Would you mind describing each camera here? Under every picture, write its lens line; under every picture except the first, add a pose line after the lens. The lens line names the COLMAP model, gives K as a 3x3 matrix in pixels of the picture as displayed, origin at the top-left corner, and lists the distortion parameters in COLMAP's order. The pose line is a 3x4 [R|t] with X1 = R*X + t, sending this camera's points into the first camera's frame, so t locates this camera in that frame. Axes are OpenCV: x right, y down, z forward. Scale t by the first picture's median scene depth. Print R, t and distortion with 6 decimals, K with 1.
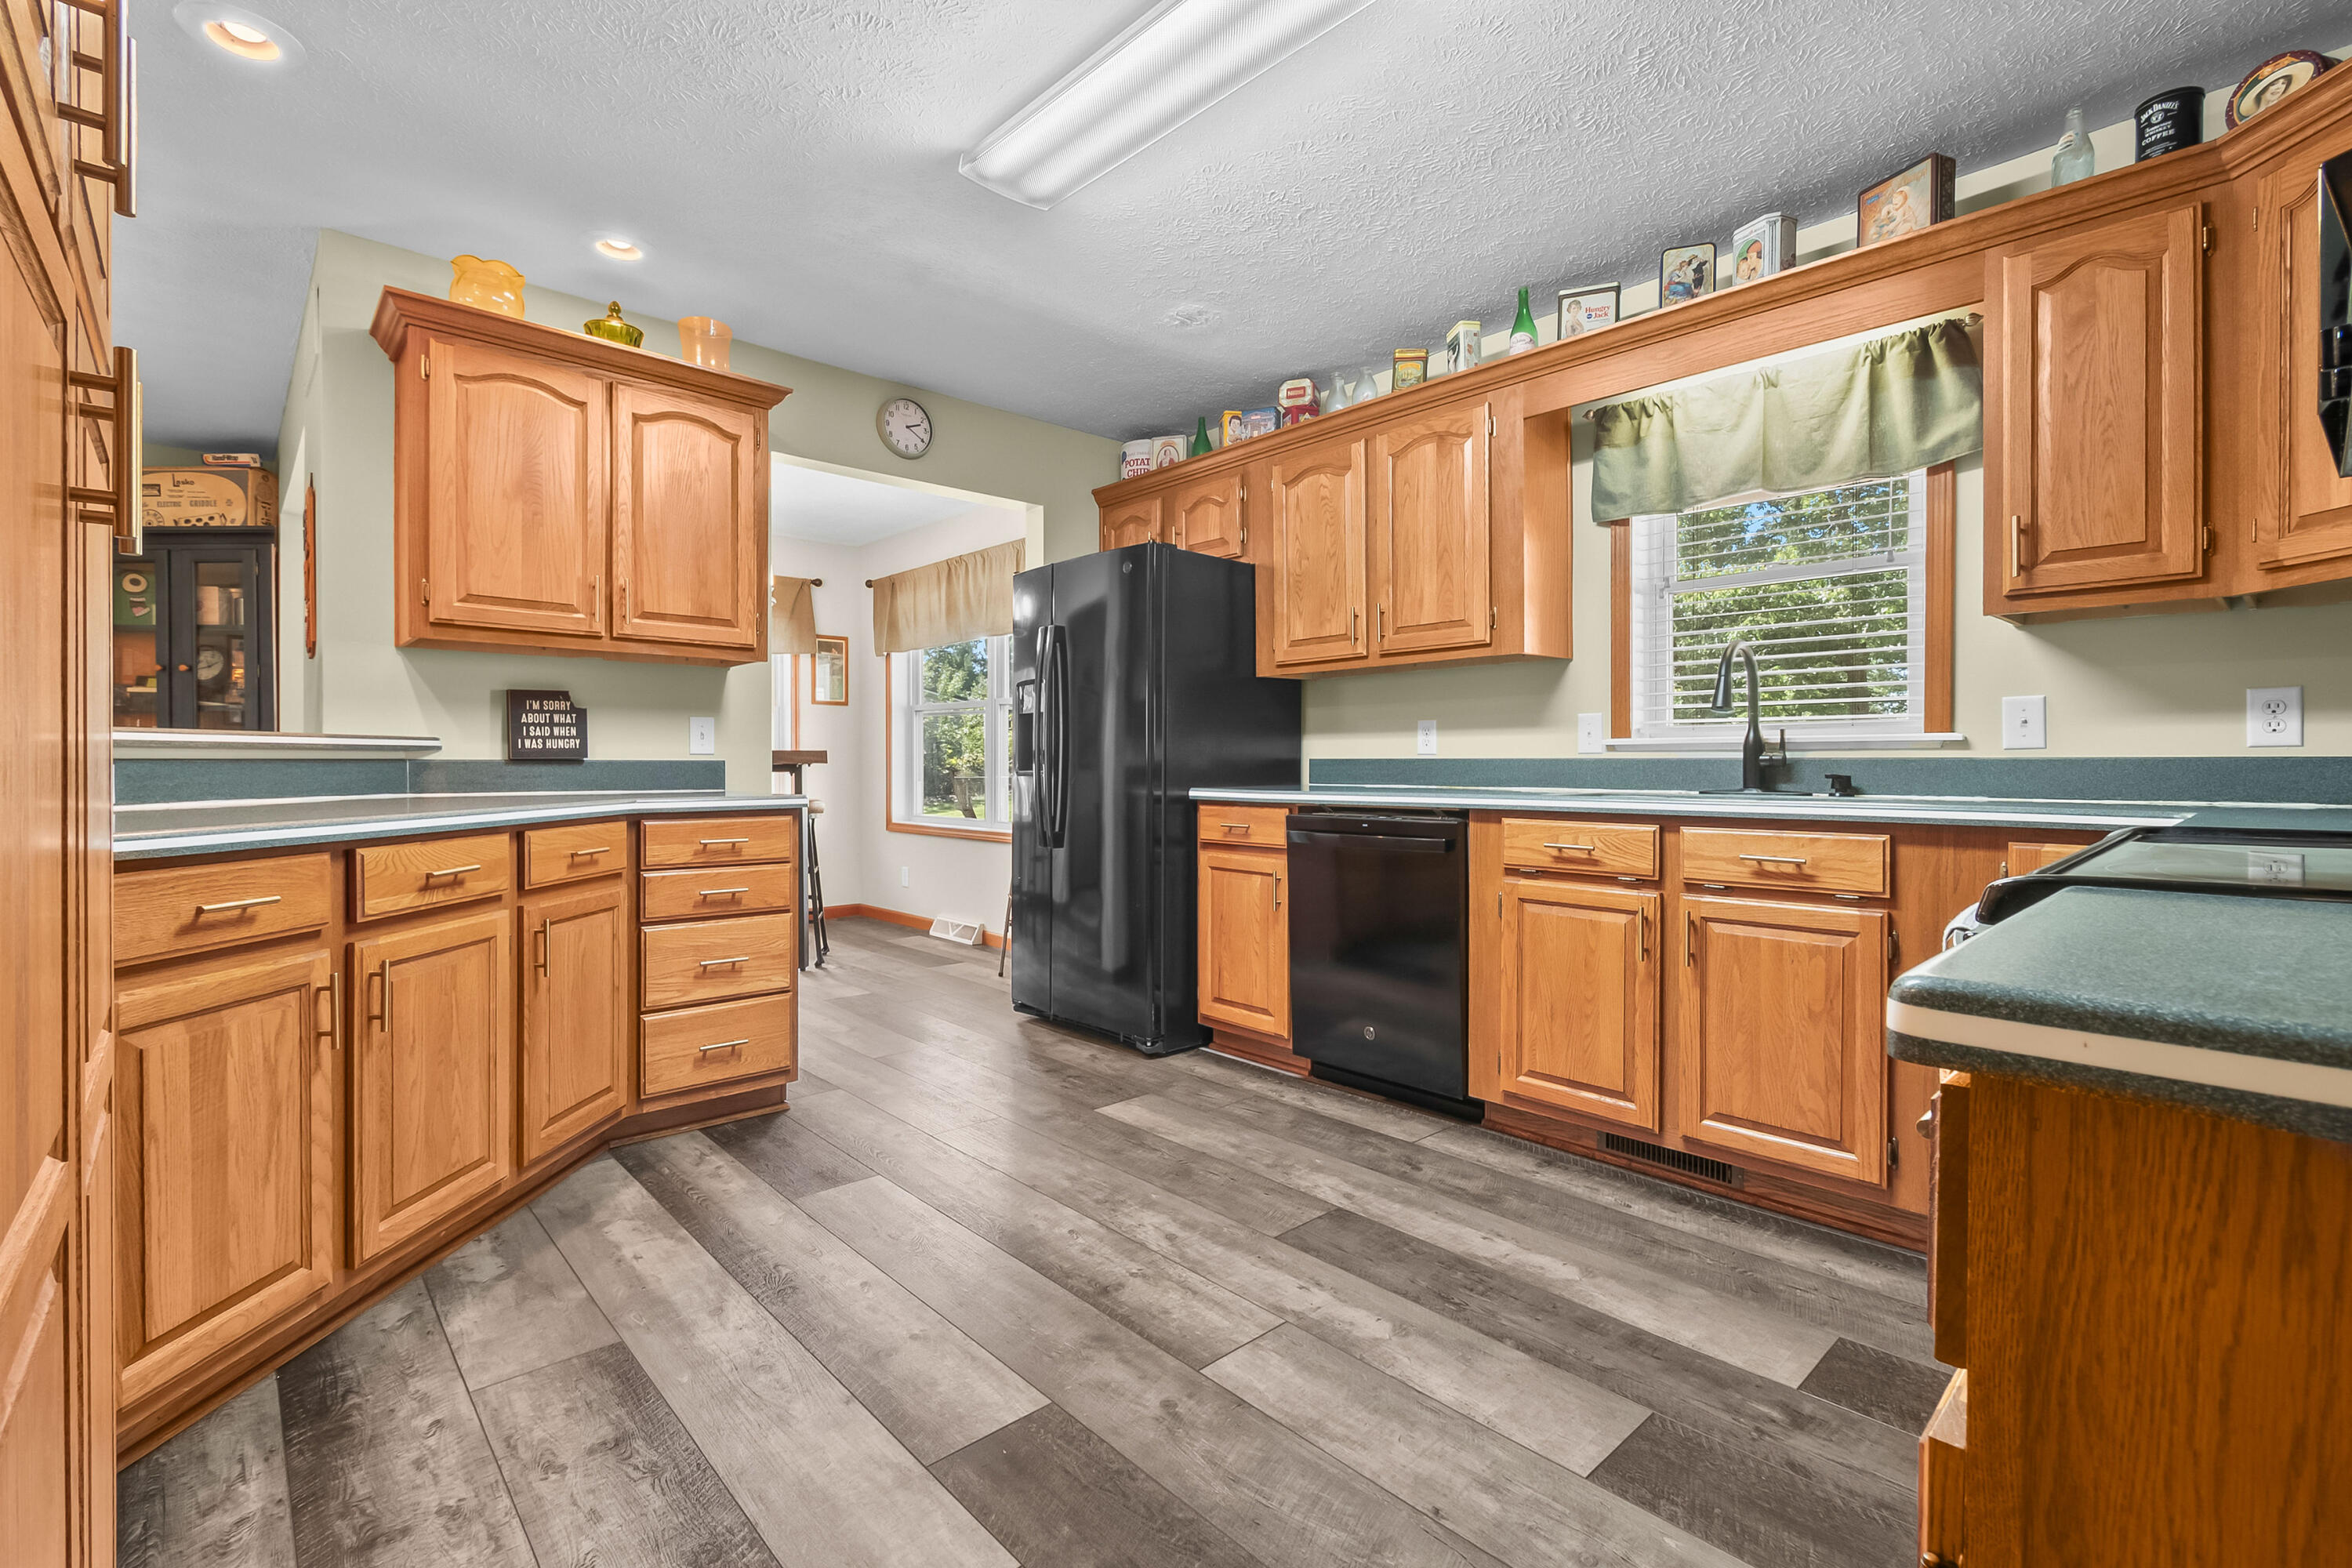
lens RADIAL K [[1041.3, 0, 1137.8], [0, 1041.3, 766.5], [0, 0, 1]] dist [0.003878, -0.002812]
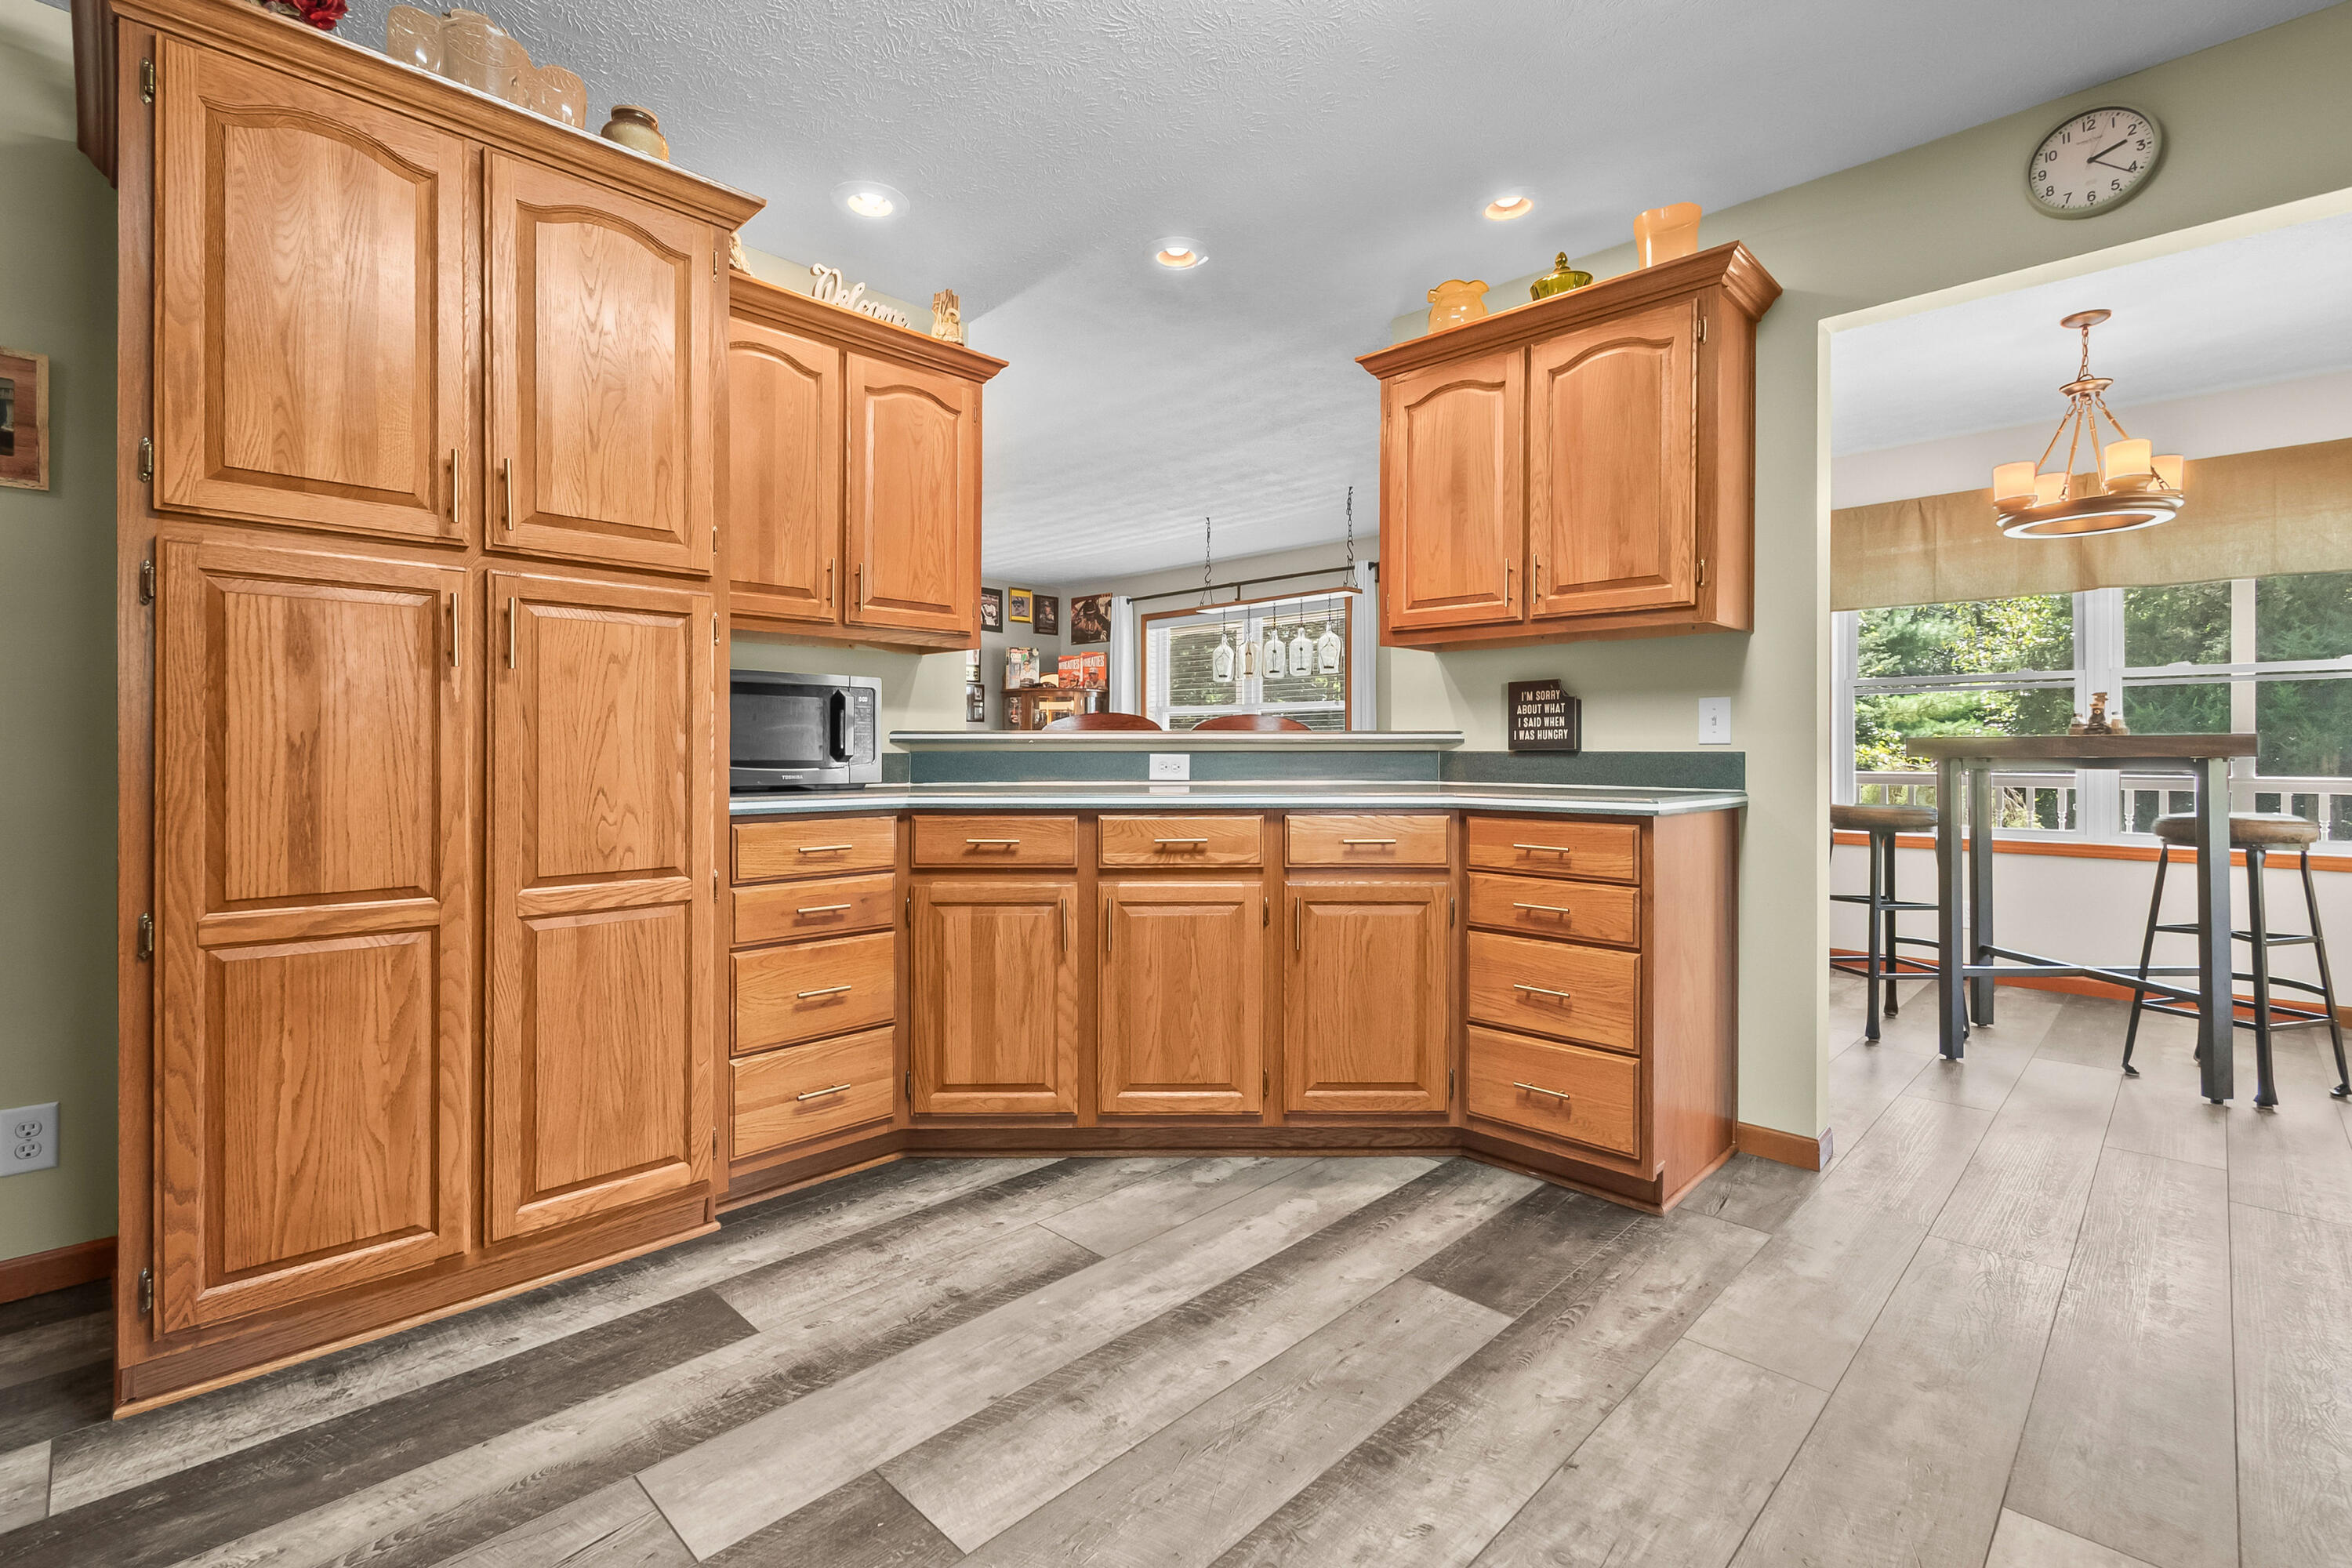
lens RADIAL K [[1041.3, 0, 1153.7], [0, 1041.3, 747.4], [0, 0, 1]] dist [0.003878, -0.002812]
pose [[0.064072, -0.003243, -0.997940, 0.532006], [-0.005059, 0.999981, -0.003575, -0.006536], [0.997932, 0.005278, 0.064054, 0.794875]]
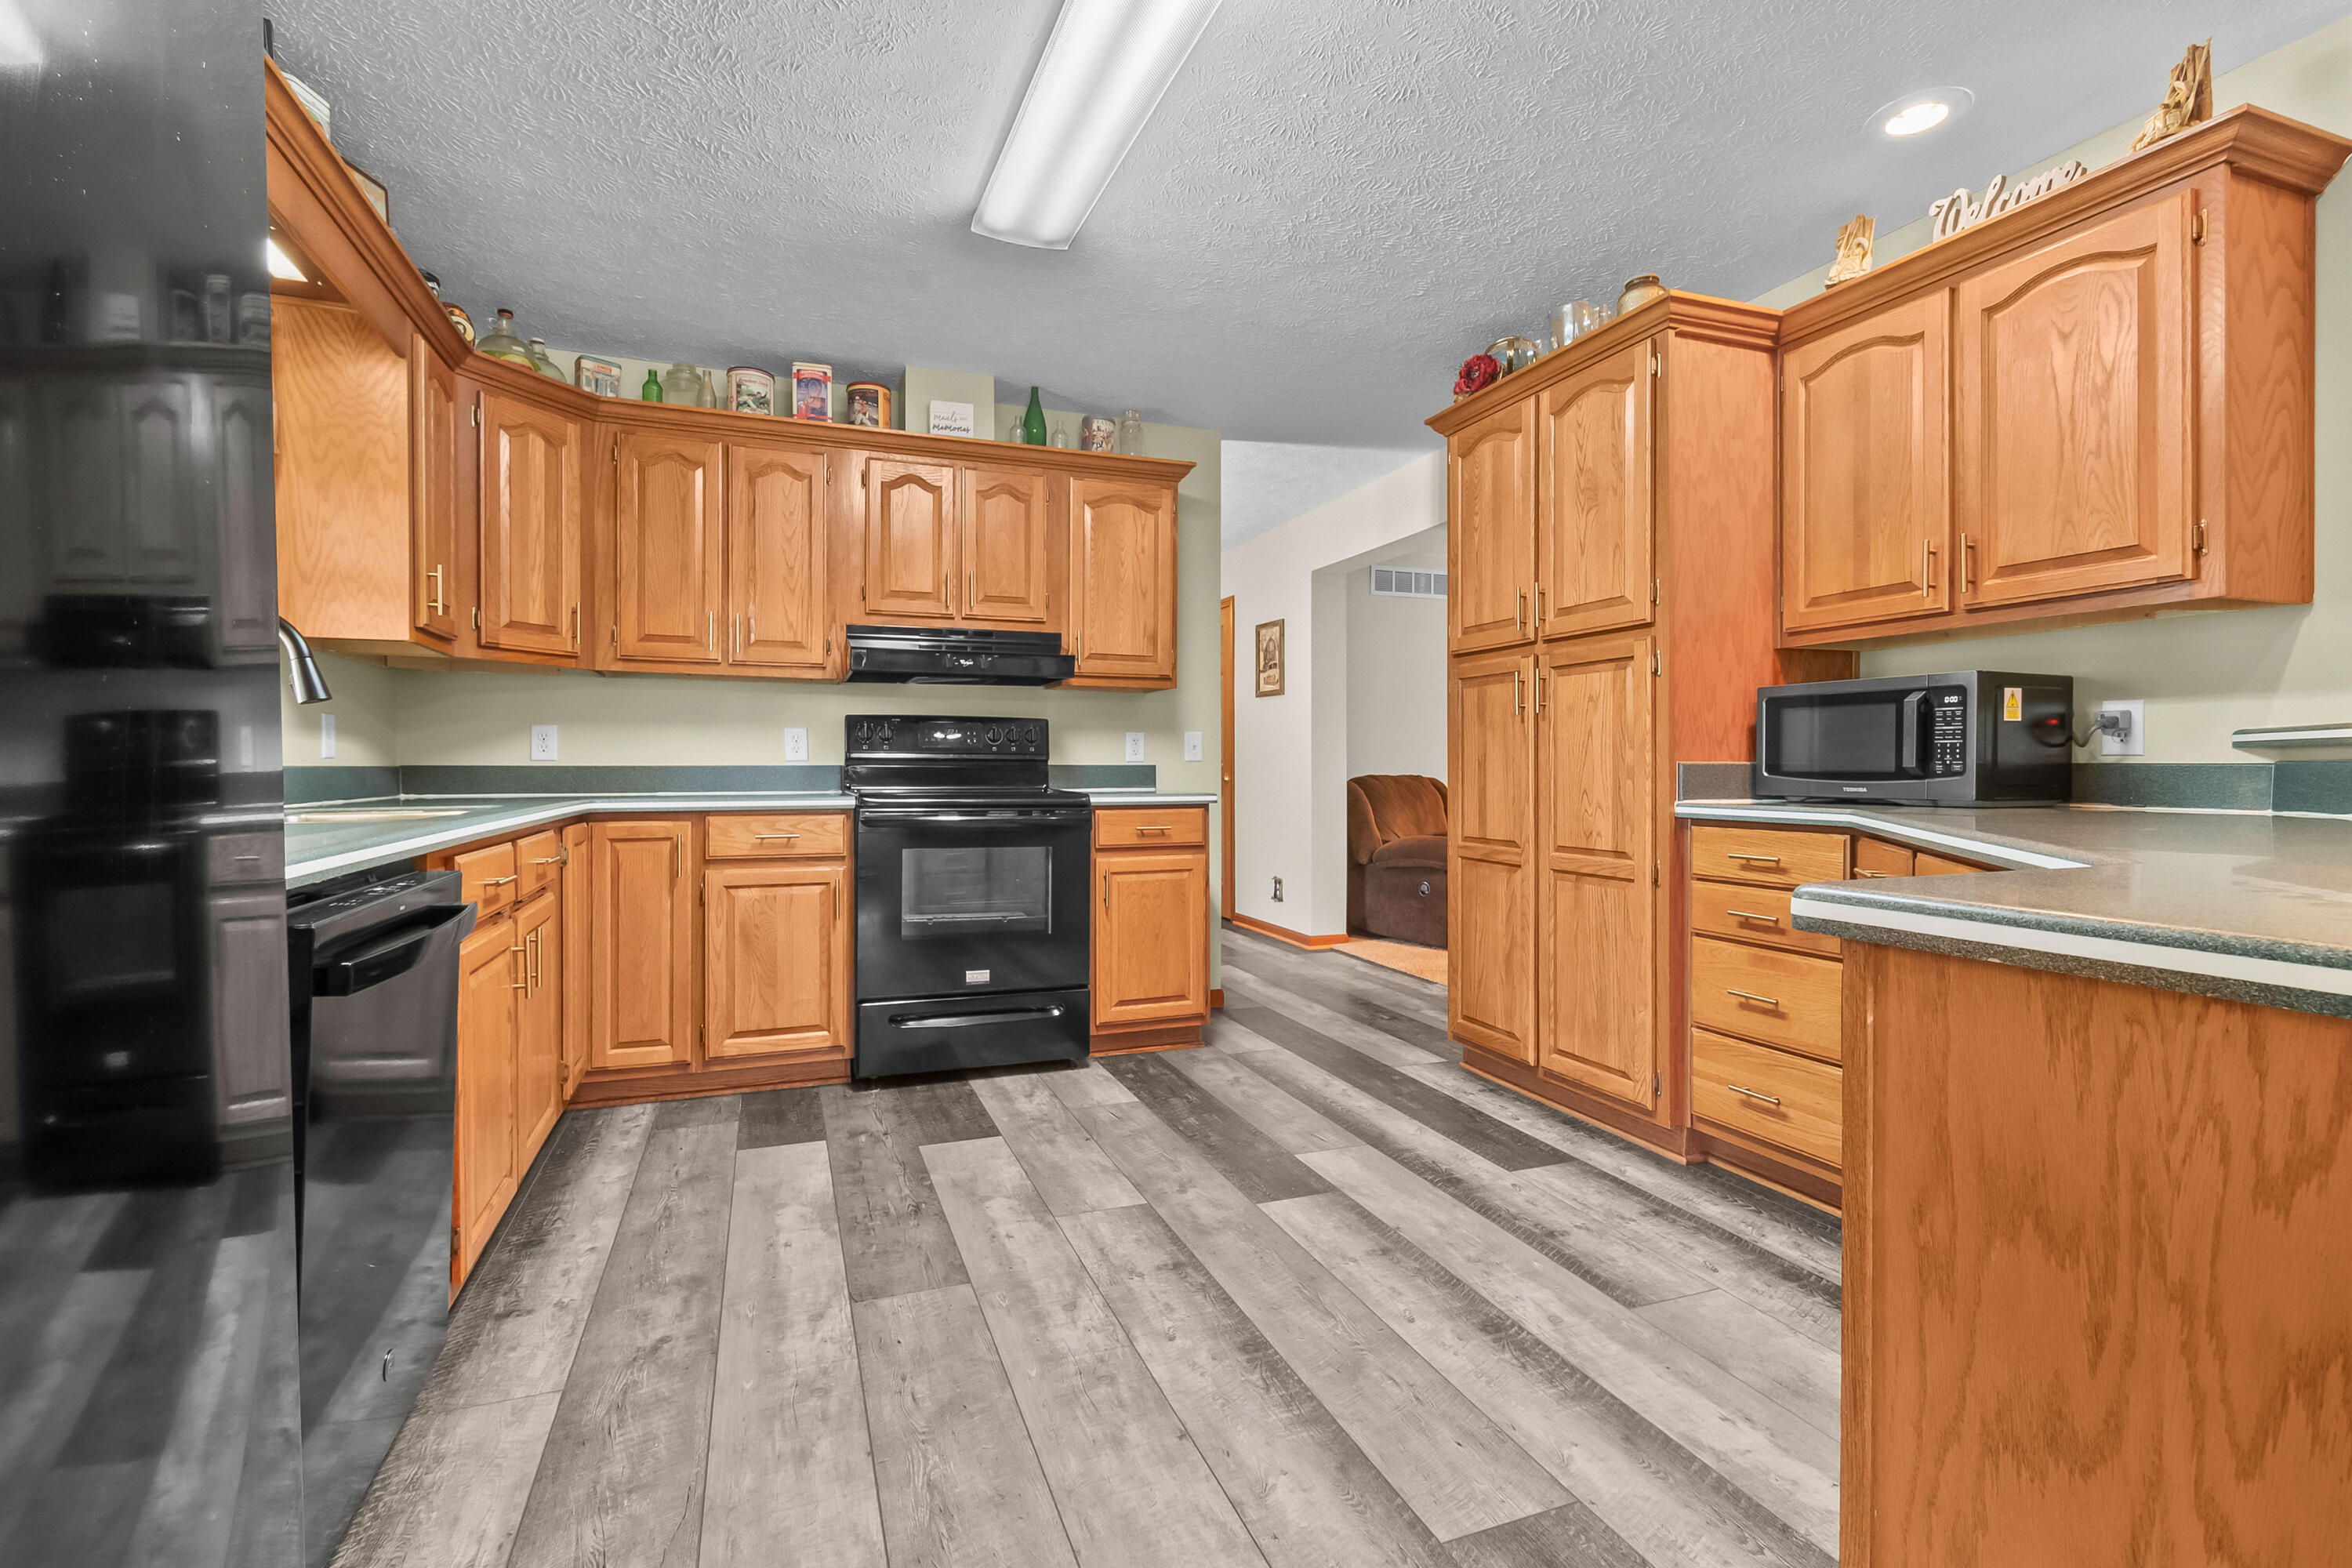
lens RADIAL K [[1041.3, 0, 1156.2], [0, 1041.3, 771.9], [0, 0, 1]] dist [0.003878, -0.002812]
pose [[-0.935921, 0.001647, 0.352207, -0.341090], [0.005169, 0.999946, 0.009061, -0.008570], [-0.352173, 0.010301, -0.935878, 1.759865]]
